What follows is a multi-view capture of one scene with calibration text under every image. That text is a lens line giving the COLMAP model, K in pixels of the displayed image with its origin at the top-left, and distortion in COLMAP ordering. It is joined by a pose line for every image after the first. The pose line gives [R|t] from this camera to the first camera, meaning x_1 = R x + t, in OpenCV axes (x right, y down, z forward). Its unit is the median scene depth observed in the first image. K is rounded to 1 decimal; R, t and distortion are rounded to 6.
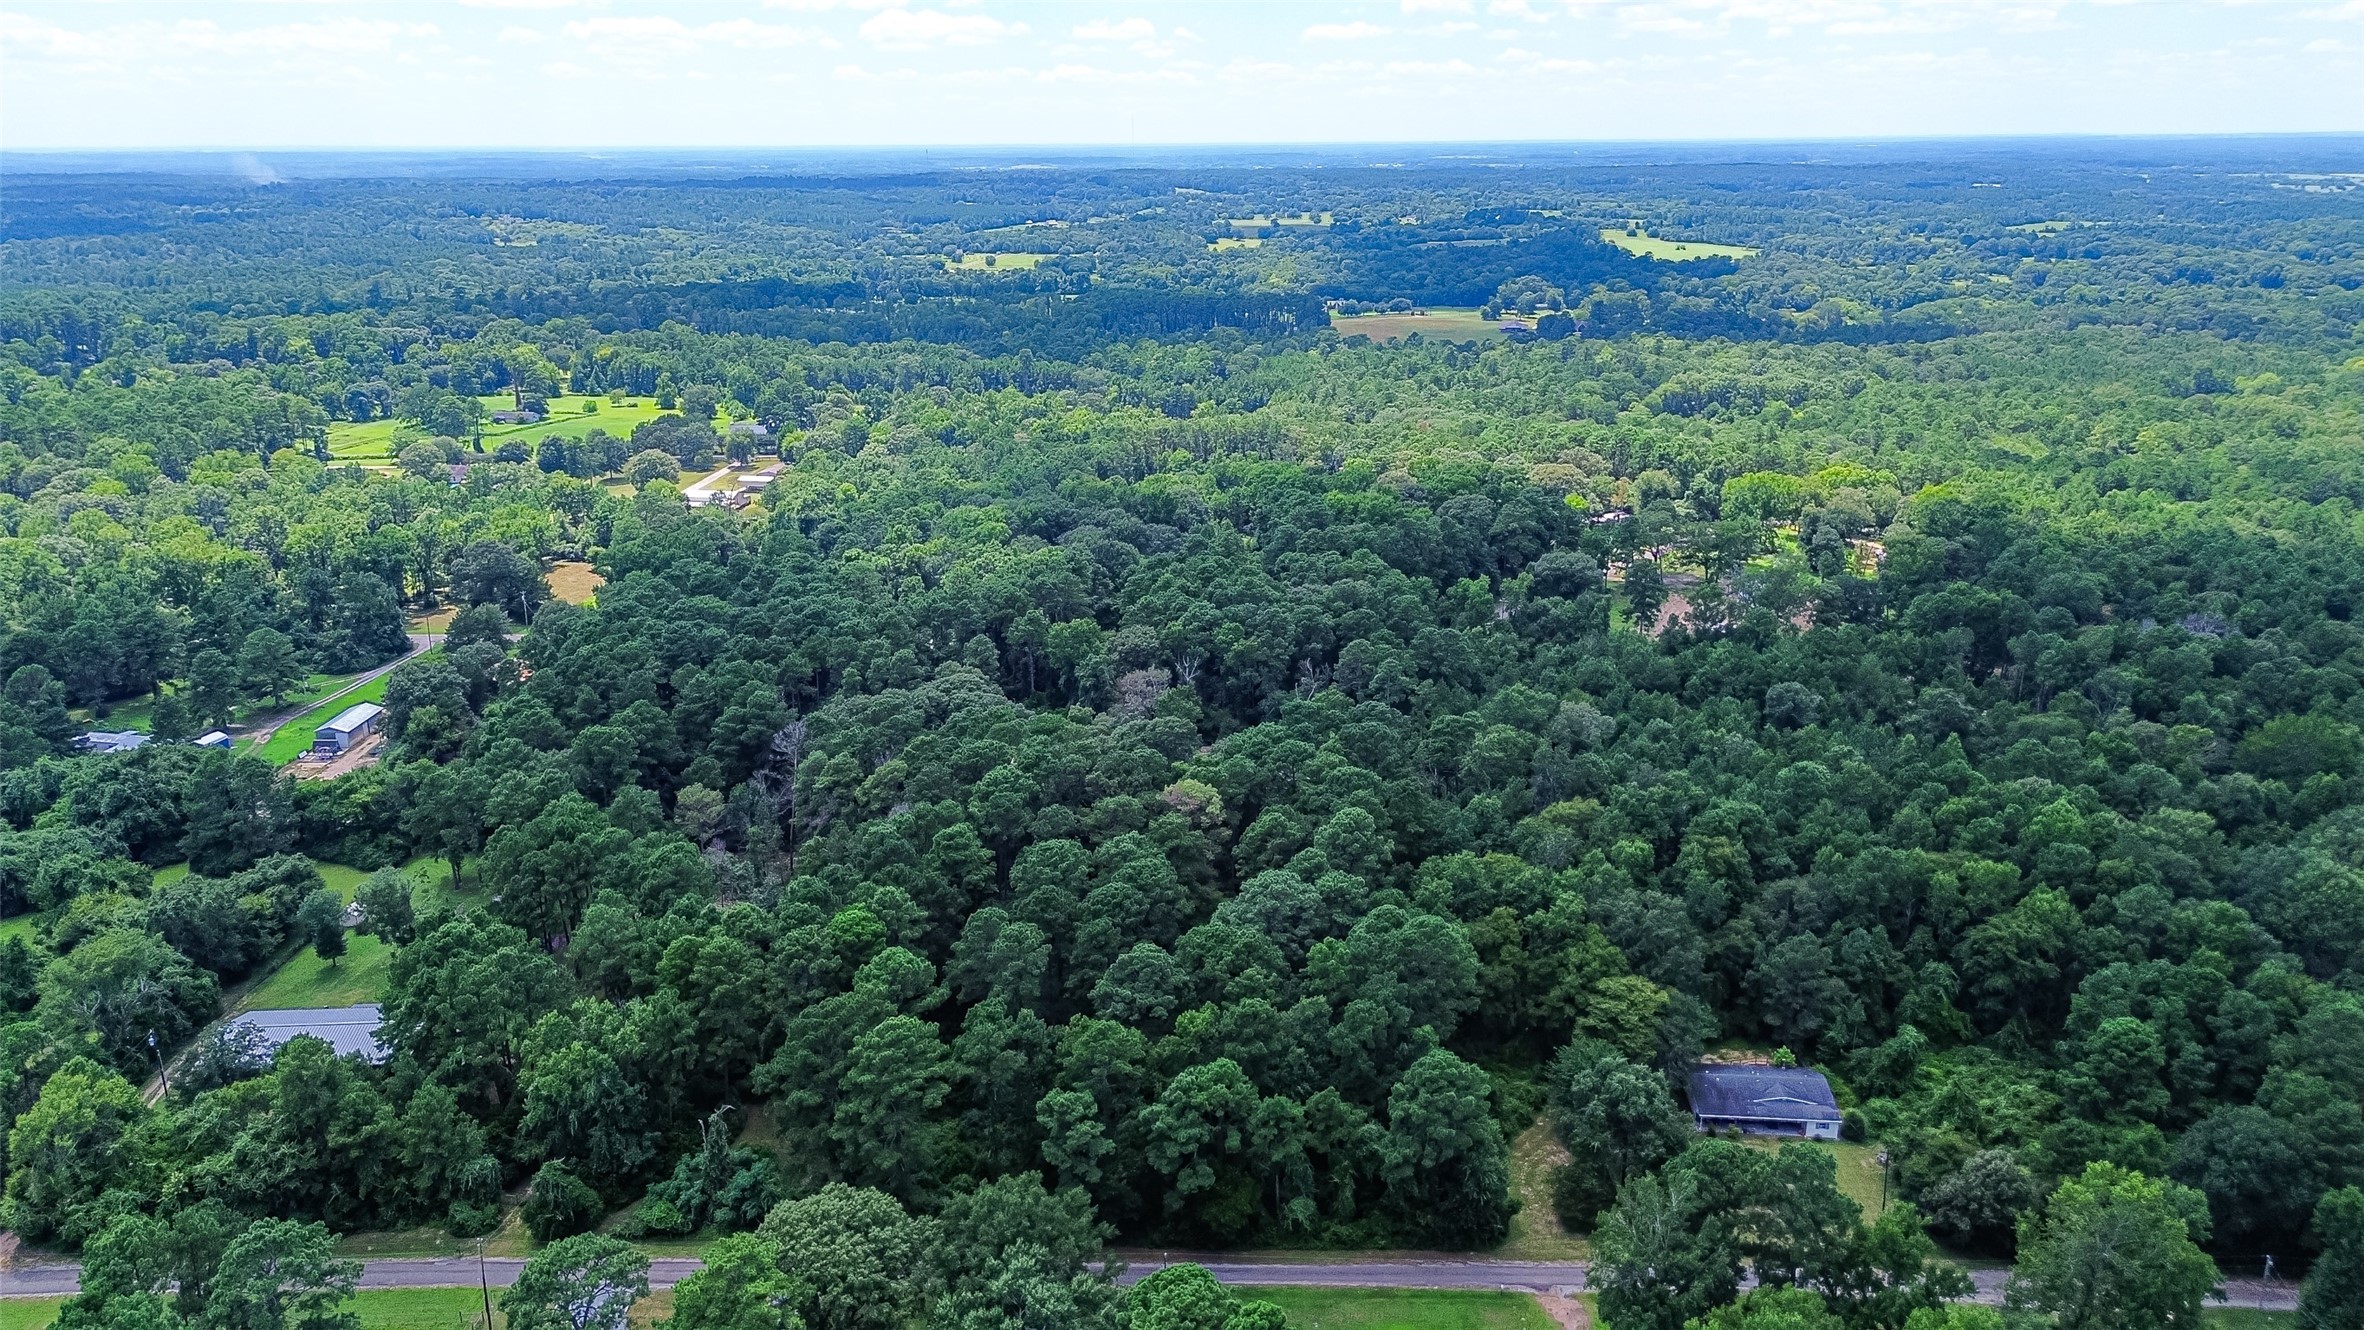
lens RADIAL K [[1675.6, 0, 1180.5], [0, 1675.6, 653.1], [0, 0, 1]] dist [0.070694, -0.065758]
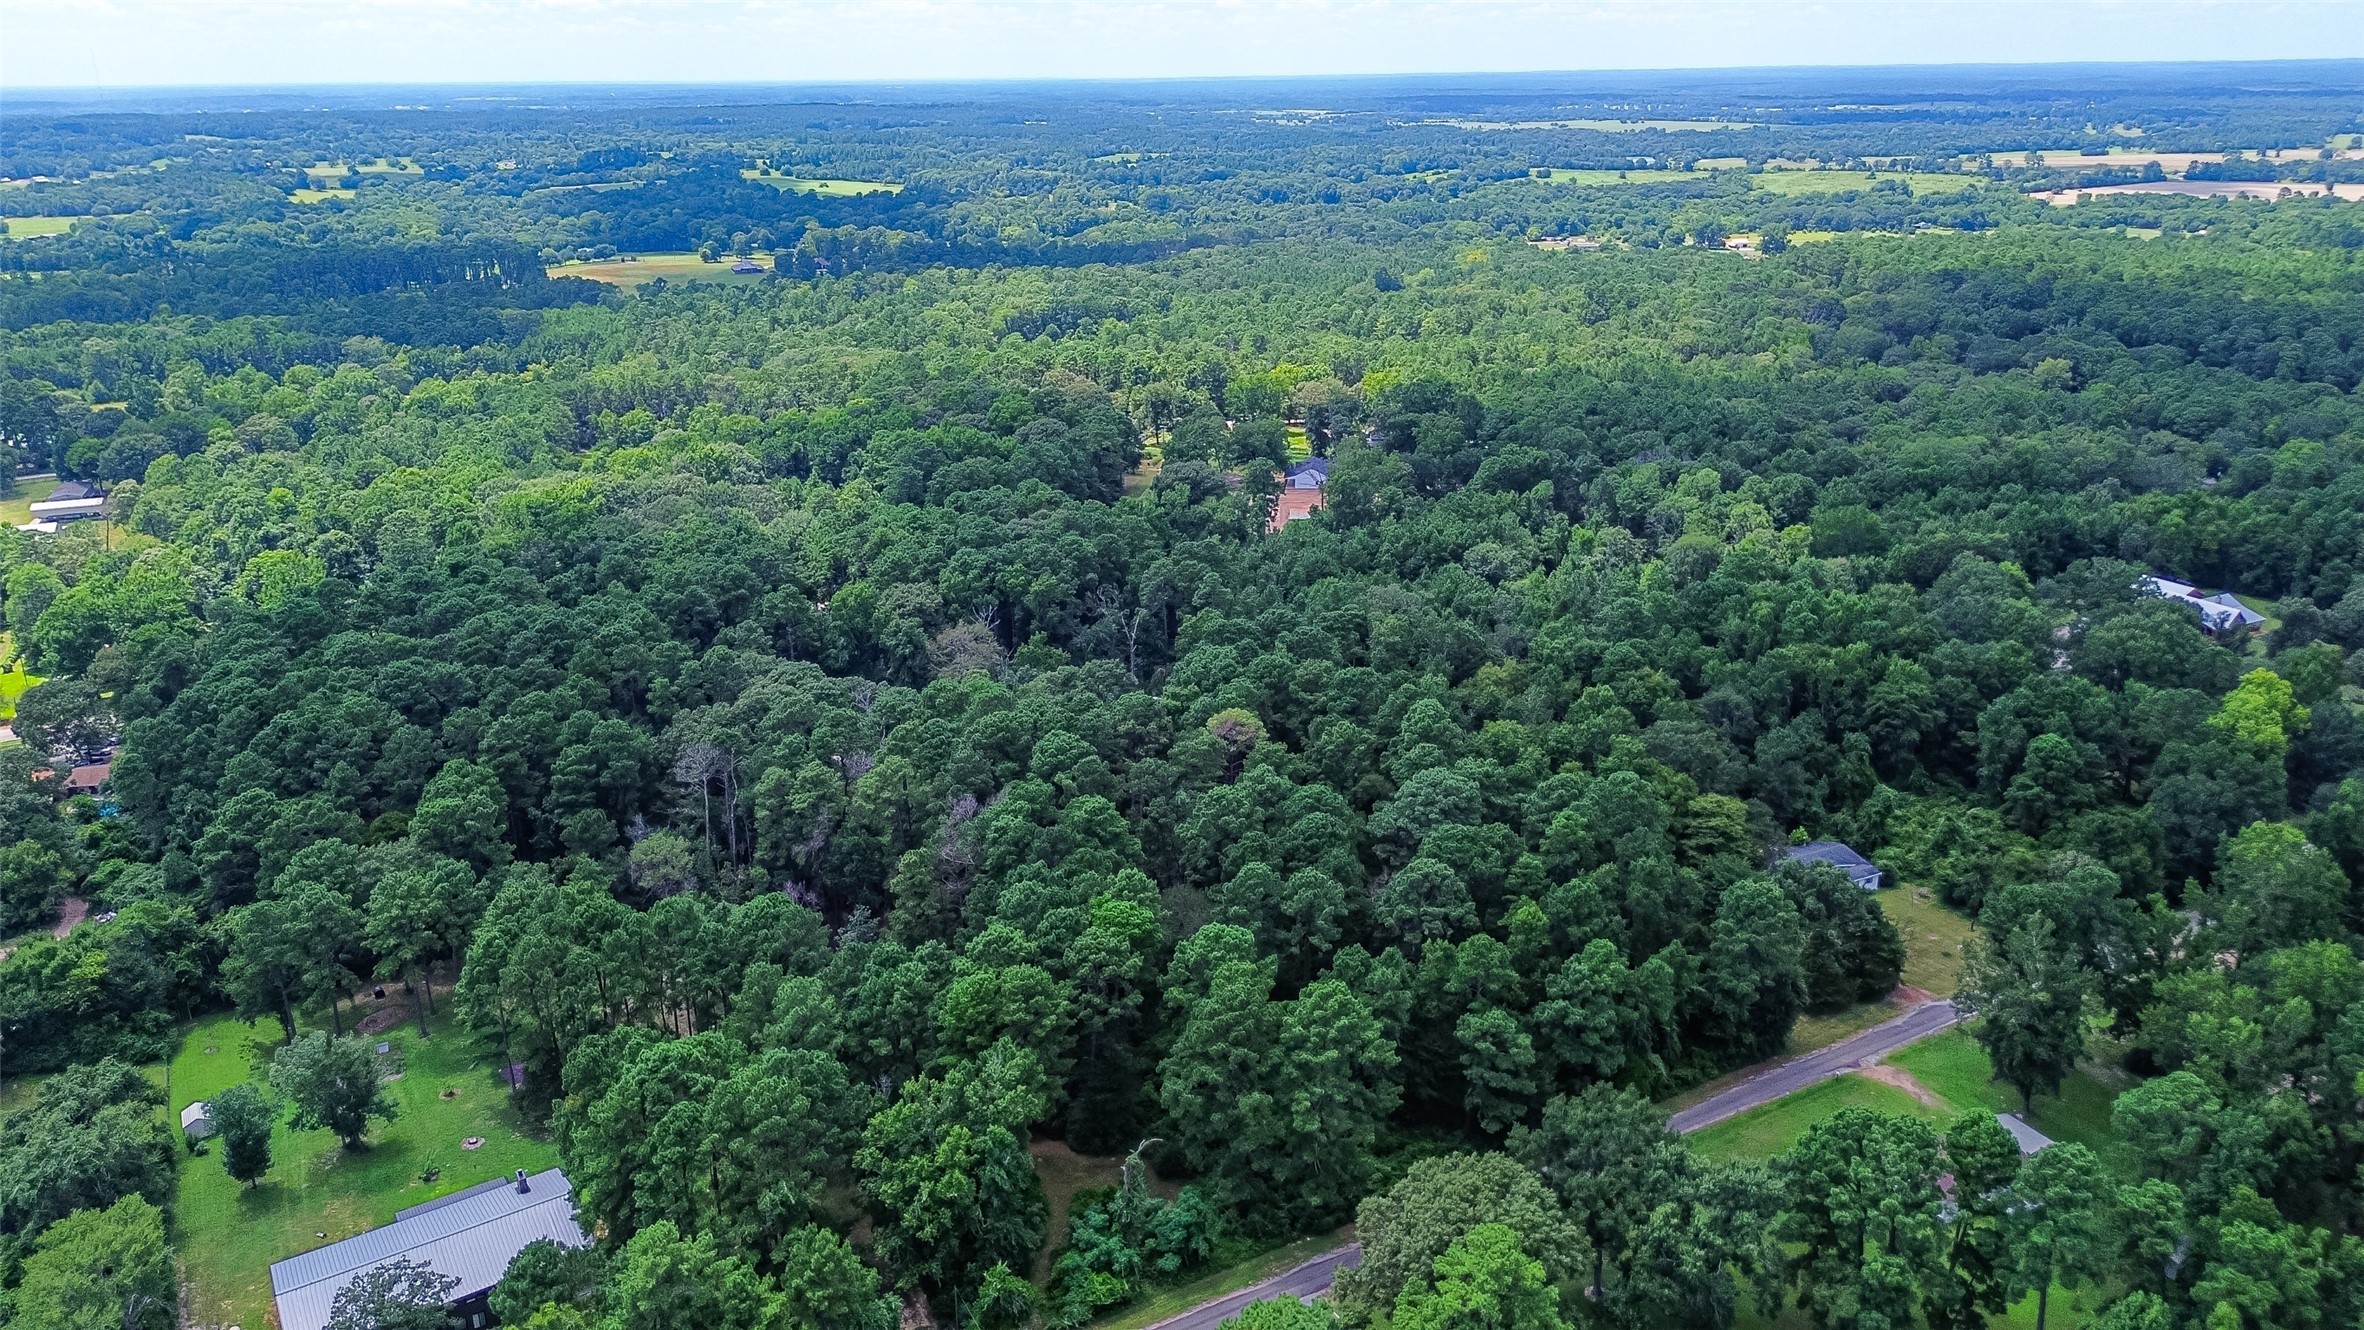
lens RADIAL K [[1675.6, 0, 1180.5], [0, 1675.6, 653.1], [0, 0, 1]] dist [0.070694, -0.065758]
pose [[0.857553, -0.172186, 0.484722, -0.486328], [0.157352, 0.984951, 0.071499, -0.029609], [-0.489738, 0.014958, 0.871741, 0.179860]]
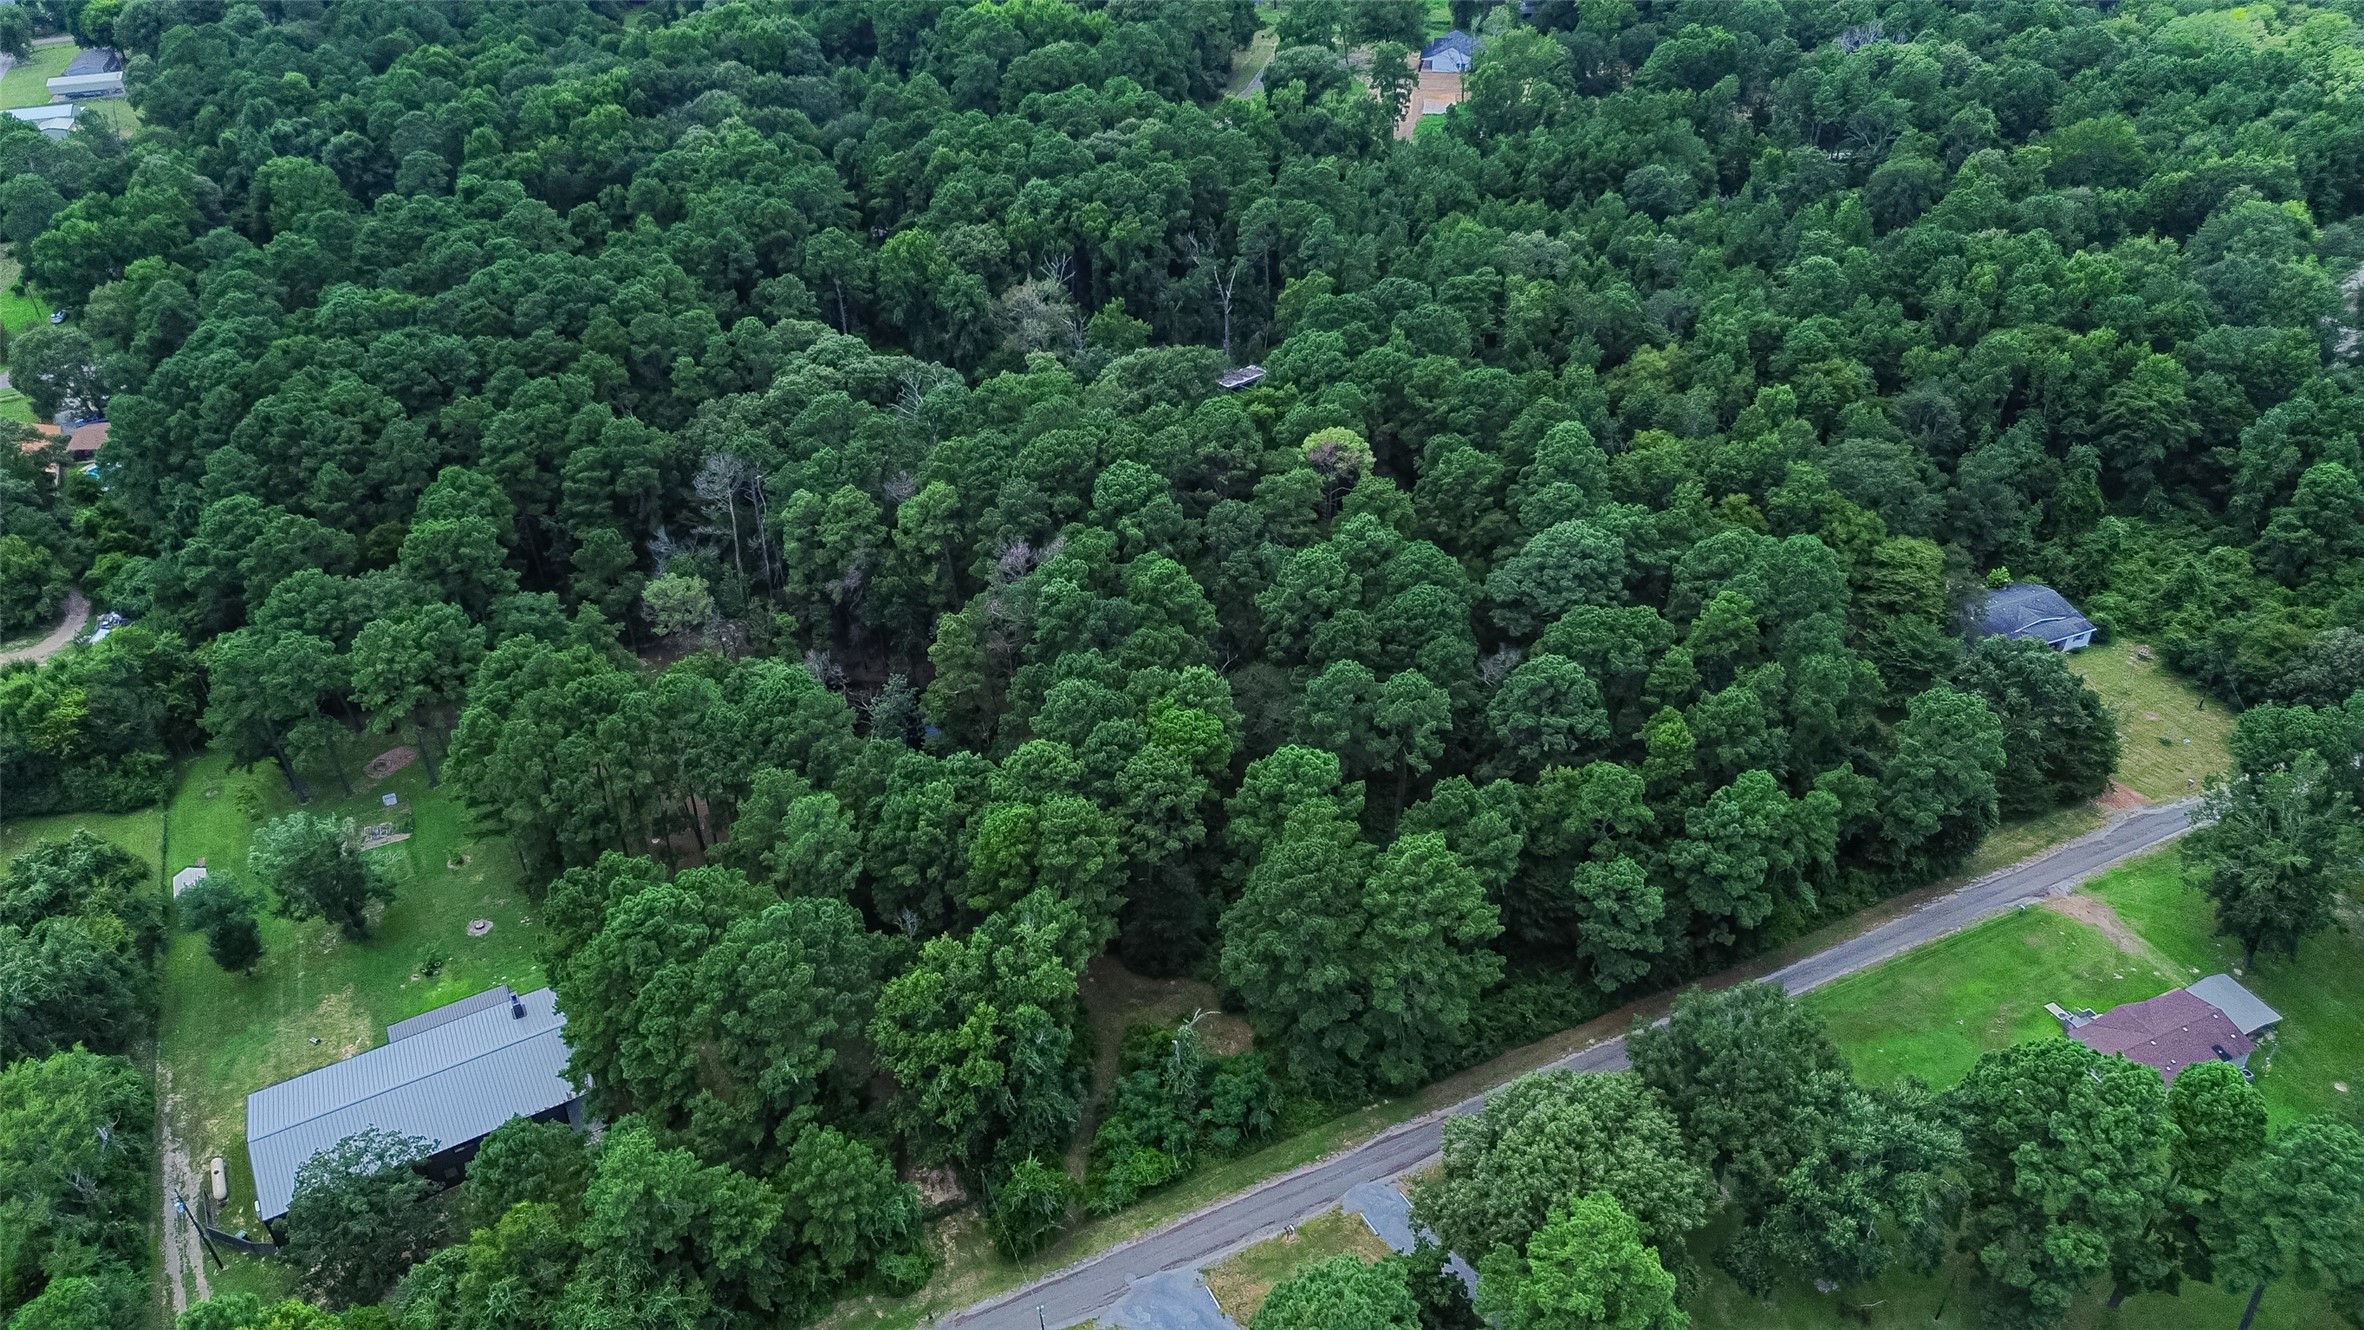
lens RADIAL K [[1675.6, 0, 1180.5], [0, 1675.6, 653.1], [0, 0, 1]] dist [0.070694, -0.065758]
pose [[0.892830, -0.268188, 0.361843, -0.390347], [0.150037, 0.934604, 0.322496, -0.097371], [-0.424670, -0.233644, 0.874681, 0.297314]]
